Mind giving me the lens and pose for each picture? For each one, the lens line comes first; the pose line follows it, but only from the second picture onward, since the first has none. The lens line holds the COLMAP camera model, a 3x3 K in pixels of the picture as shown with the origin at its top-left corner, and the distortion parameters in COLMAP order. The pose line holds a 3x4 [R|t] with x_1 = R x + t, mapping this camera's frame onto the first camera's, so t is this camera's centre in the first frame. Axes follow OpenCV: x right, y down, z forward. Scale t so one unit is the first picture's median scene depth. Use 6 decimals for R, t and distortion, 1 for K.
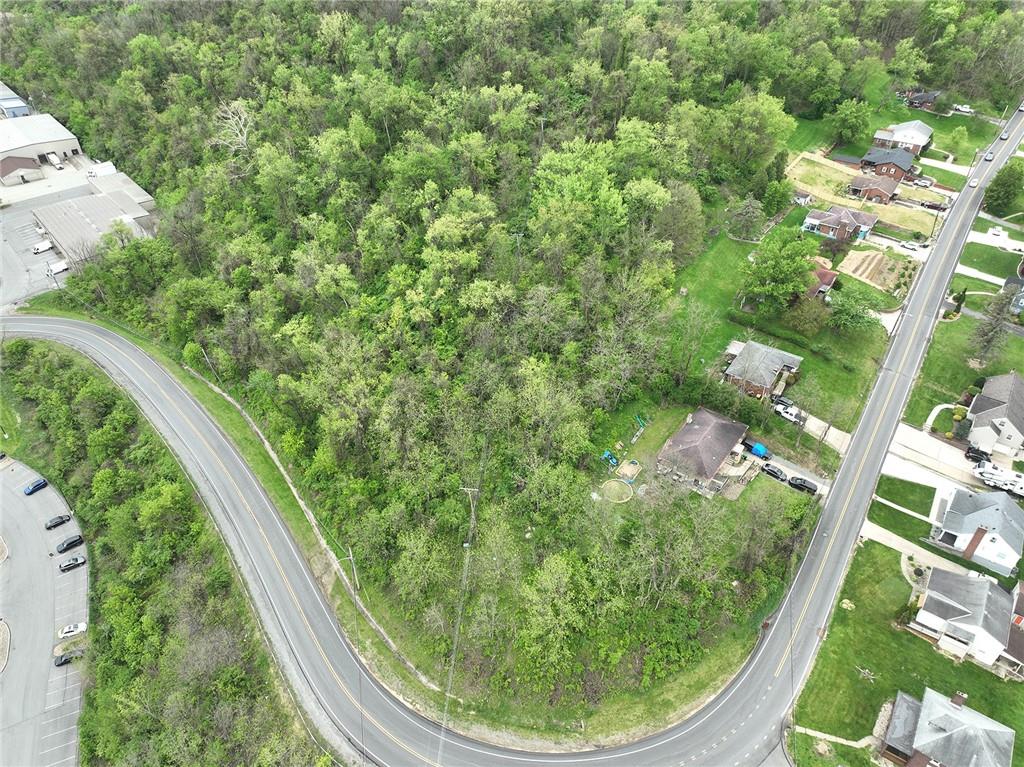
lens RADIAL K [[721.0, 0, 514.3], [0, 721.0, 382.3], [0, 0, 1]] dist [-0.006092, 0.024765]
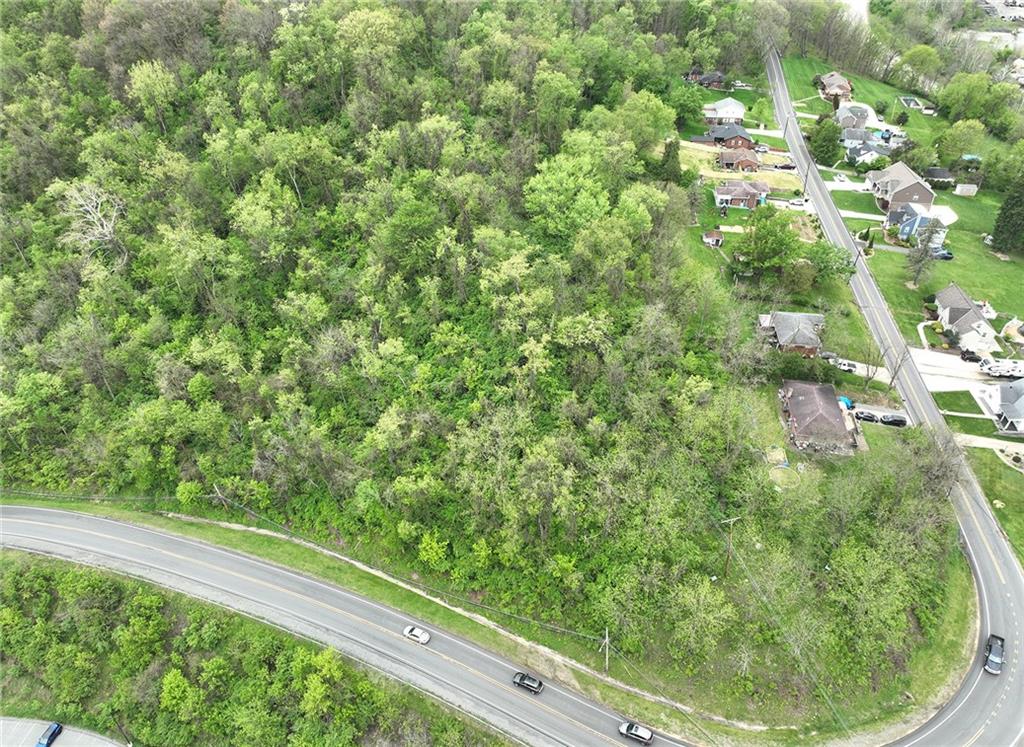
lens RADIAL K [[724.5, 0, 513.8], [0, 724.5, 374.2], [0, 0, 1]] dist [-0.004993, 0.024652]
pose [[0.891470, -0.270097, 0.363771, -0.494244], [0.279150, 0.959822, 0.028565, -0.118256], [-0.356871, 0.076082, 0.931050, 0.139796]]
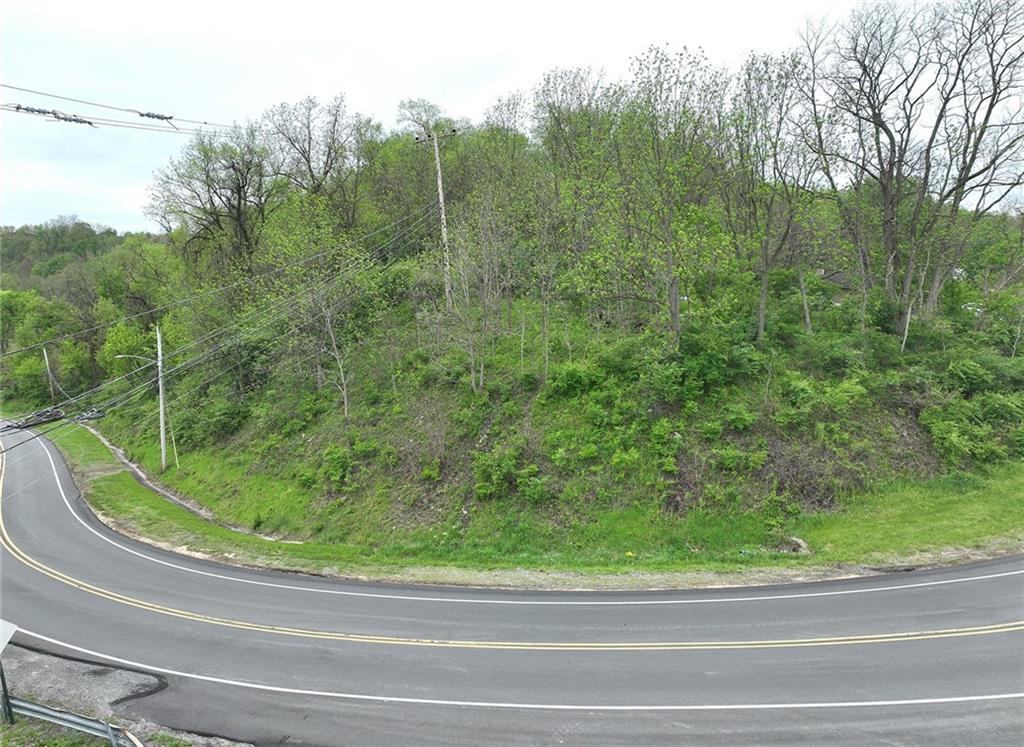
lens RADIAL K [[724.5, 0, 513.8], [0, 724.5, 374.2], [0, 0, 1]] dist [-0.004993, 0.024652]
pose [[0.999596, 0.010983, 0.026217, -0.018142], [0.004787, 0.844123, -0.536128, 0.419109], [-0.028019, 0.536037, 0.843730, 0.536165]]
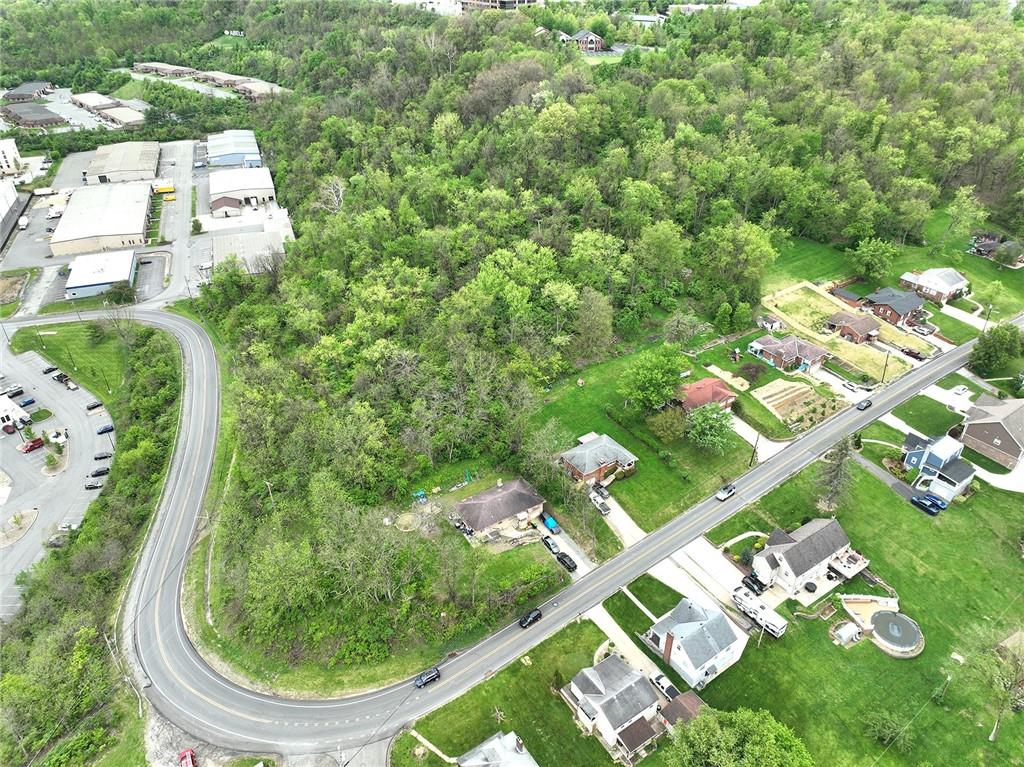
lens RADIAL K [[721.0, 0, 514.3], [0, 721.0, 382.3], [0, 0, 1]] dist [-0.006092, 0.024765]
pose [[0.932202, 0.192343, -0.306599, 0.581623], [-0.220003, 0.973772, -0.058023, -0.045413], [0.287398, 0.121542, 0.950069, -0.130441]]
